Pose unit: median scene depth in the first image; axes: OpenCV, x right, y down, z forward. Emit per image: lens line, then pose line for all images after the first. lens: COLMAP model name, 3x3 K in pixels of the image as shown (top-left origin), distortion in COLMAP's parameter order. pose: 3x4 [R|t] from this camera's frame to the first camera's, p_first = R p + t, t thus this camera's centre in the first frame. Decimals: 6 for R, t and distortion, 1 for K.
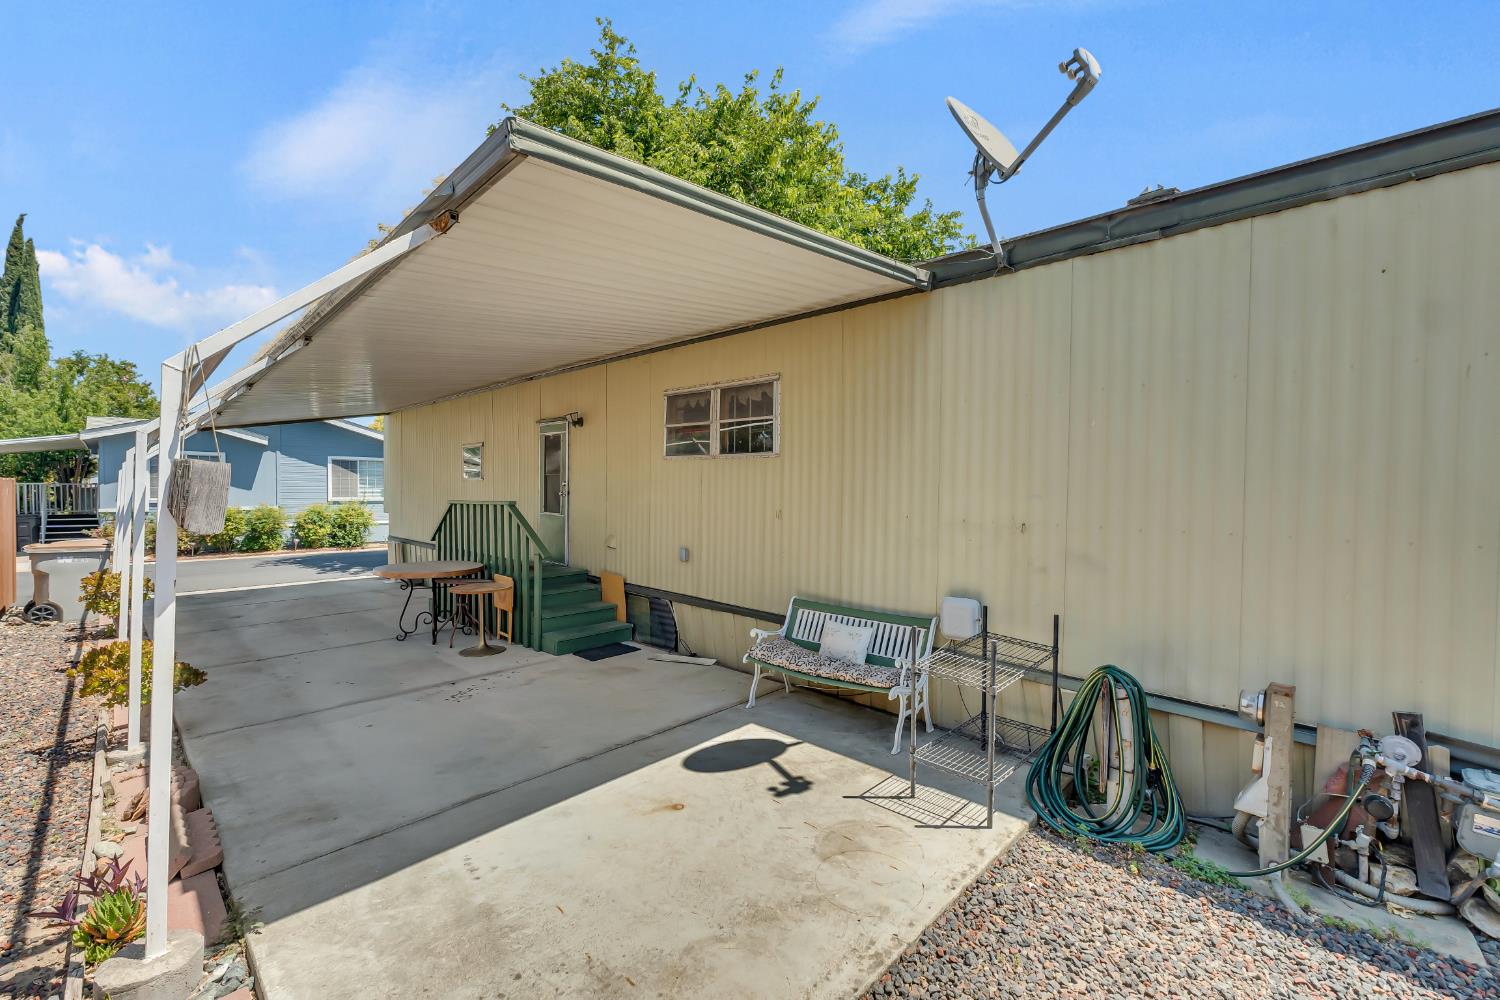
lens RADIAL K [[674.0, 0, 748.3], [0, 674.0, 498.3], [0, 0, 1]] dist [-0.000995, -0.000085]
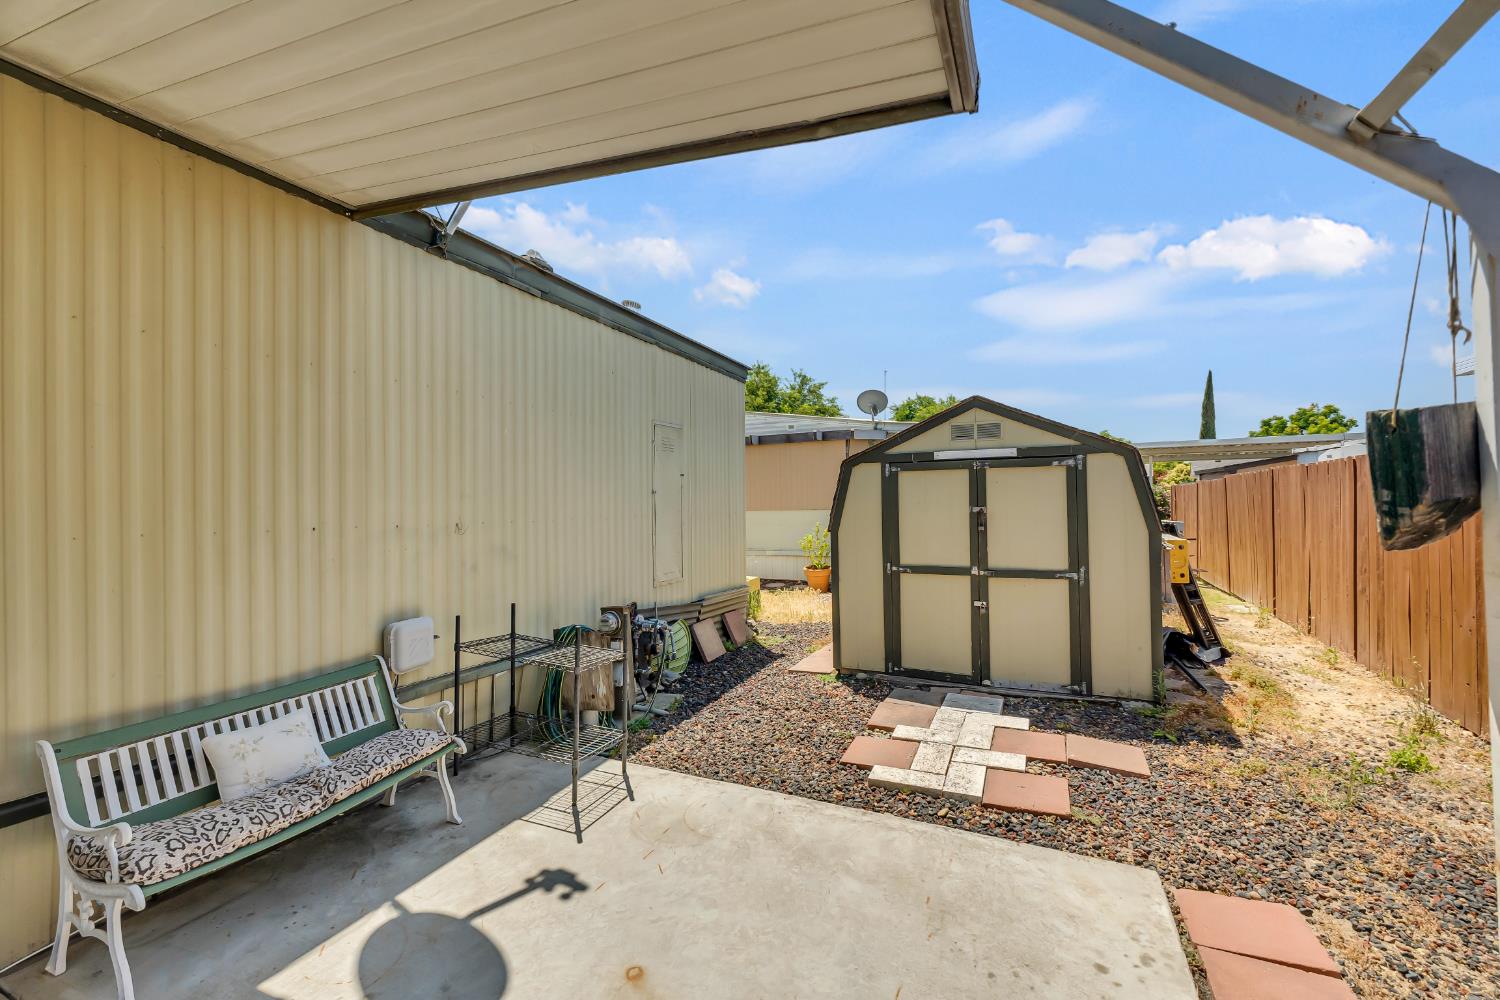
lens RADIAL K [[674.0, 0, 748.3], [0, 674.0, 498.3], [0, 0, 1]] dist [-0.000995, -0.000085]
pose [[-0.412106, -0.003510, 0.911129, -0.677920], [0.016237, 0.999805, 0.011196, -0.003945], [-0.910991, 0.019408, -0.411969, 1.065165]]
